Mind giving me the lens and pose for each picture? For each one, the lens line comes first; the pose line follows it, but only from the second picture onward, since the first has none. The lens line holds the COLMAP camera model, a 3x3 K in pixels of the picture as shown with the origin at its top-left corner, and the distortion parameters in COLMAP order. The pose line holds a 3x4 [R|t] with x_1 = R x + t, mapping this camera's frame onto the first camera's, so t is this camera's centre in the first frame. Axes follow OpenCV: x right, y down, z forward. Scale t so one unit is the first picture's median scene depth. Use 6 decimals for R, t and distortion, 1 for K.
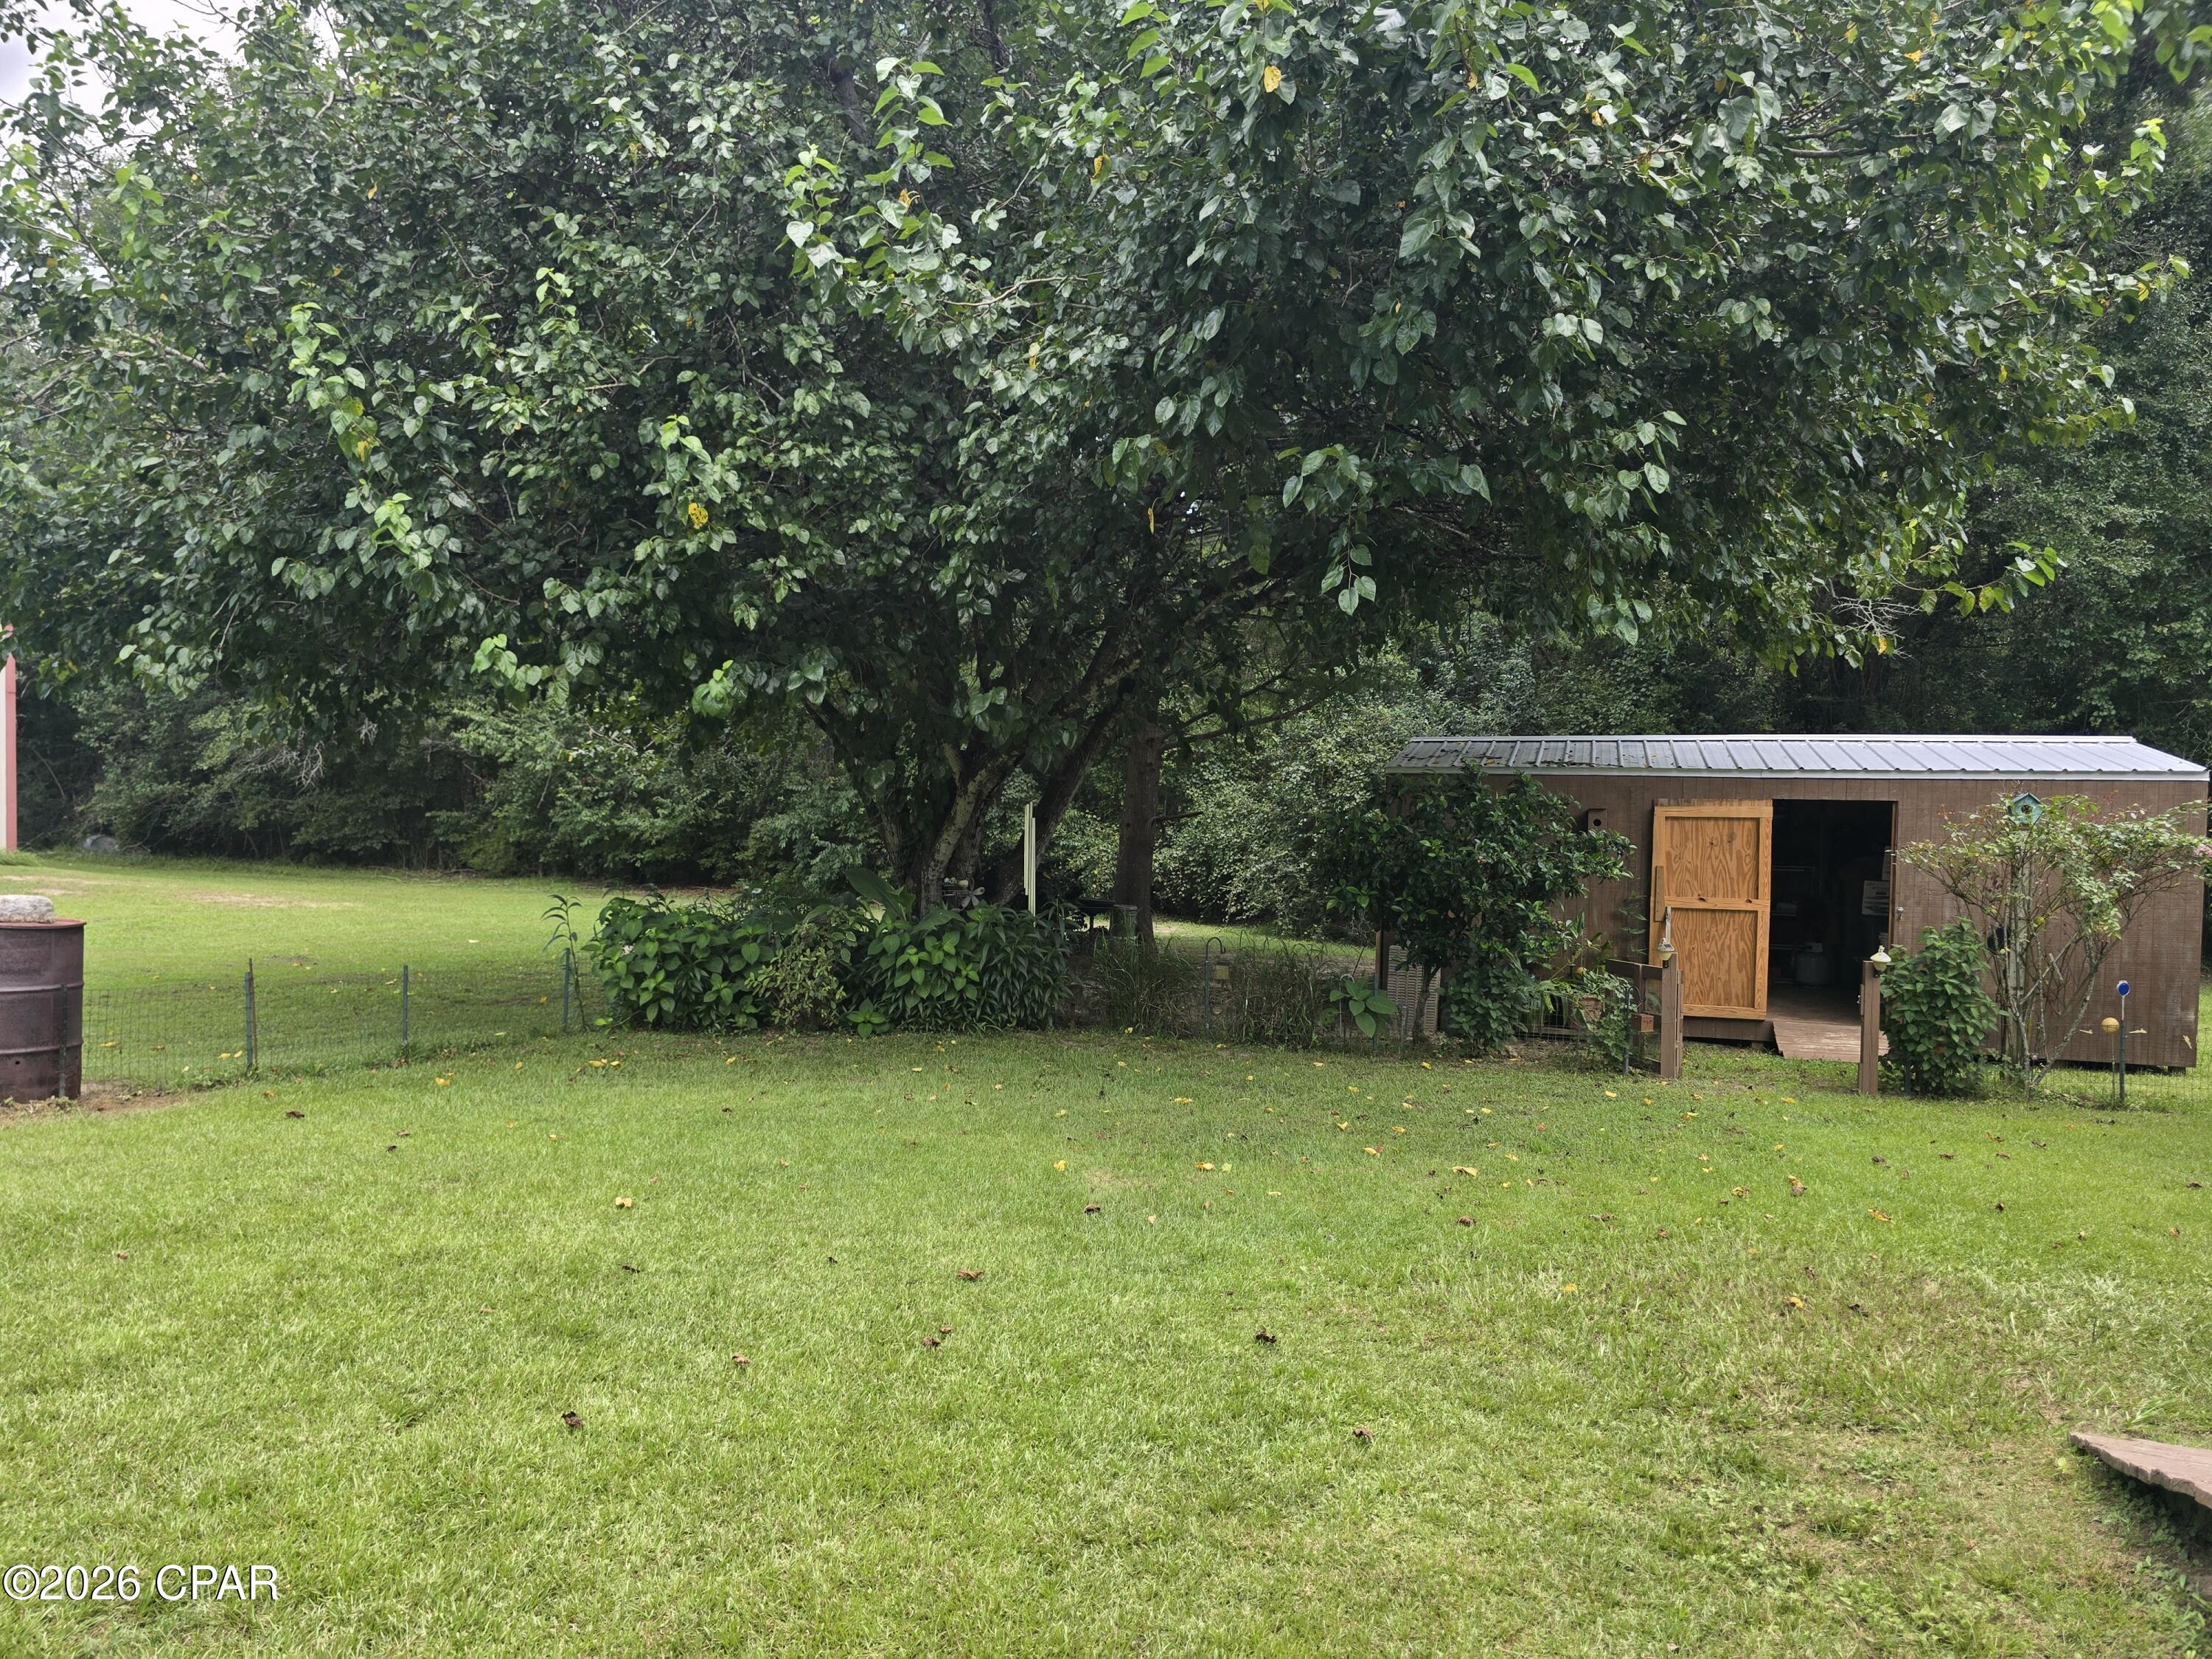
lens RADIAL K [[1398.9, 0, 1114.2], [0, 1398.9, 834.6], [0, 0, 1]] dist [0.026680, 0.001291]
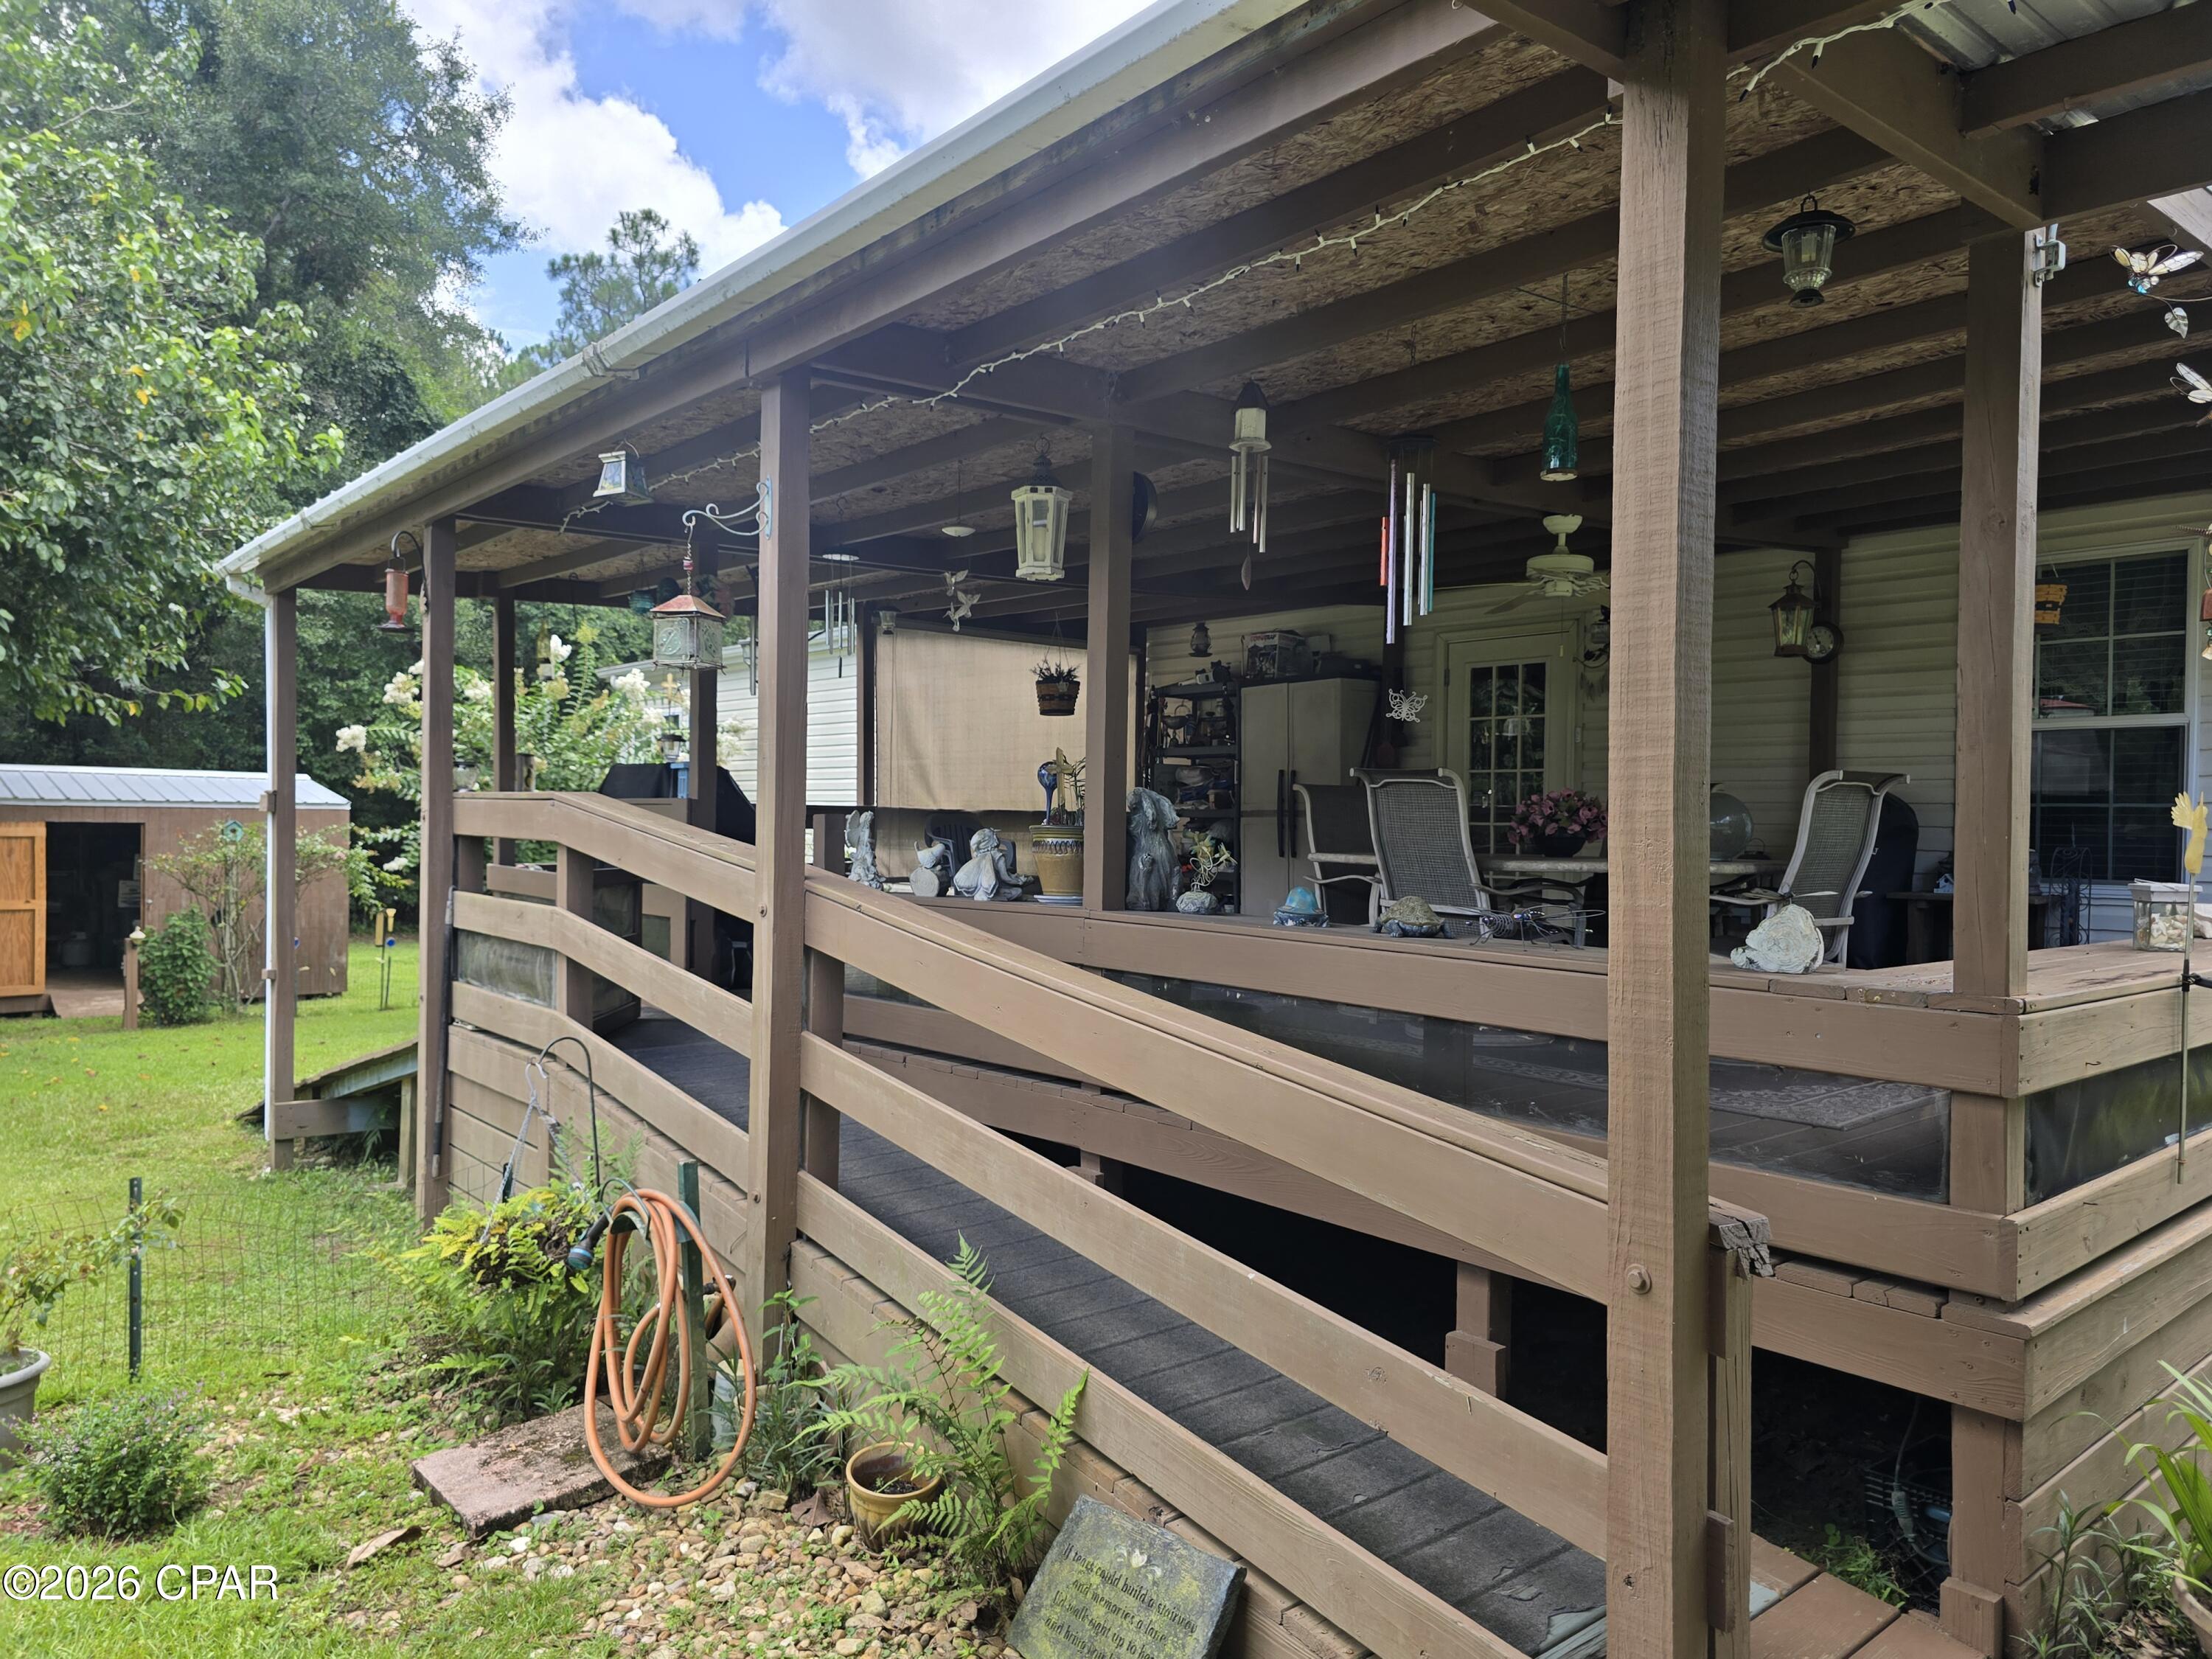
lens RADIAL K [[1492.8, 0, 1101.6], [0, 1492.8, 841.7], [0, 0, 1]] dist [0.063686, -0.058862]
pose [[0.478981, -0.023717, 0.877505, -0.325541], [0.010825, 0.999719, 0.021112, -0.029121], [-0.877759, -0.000613, 0.479102, -0.577238]]
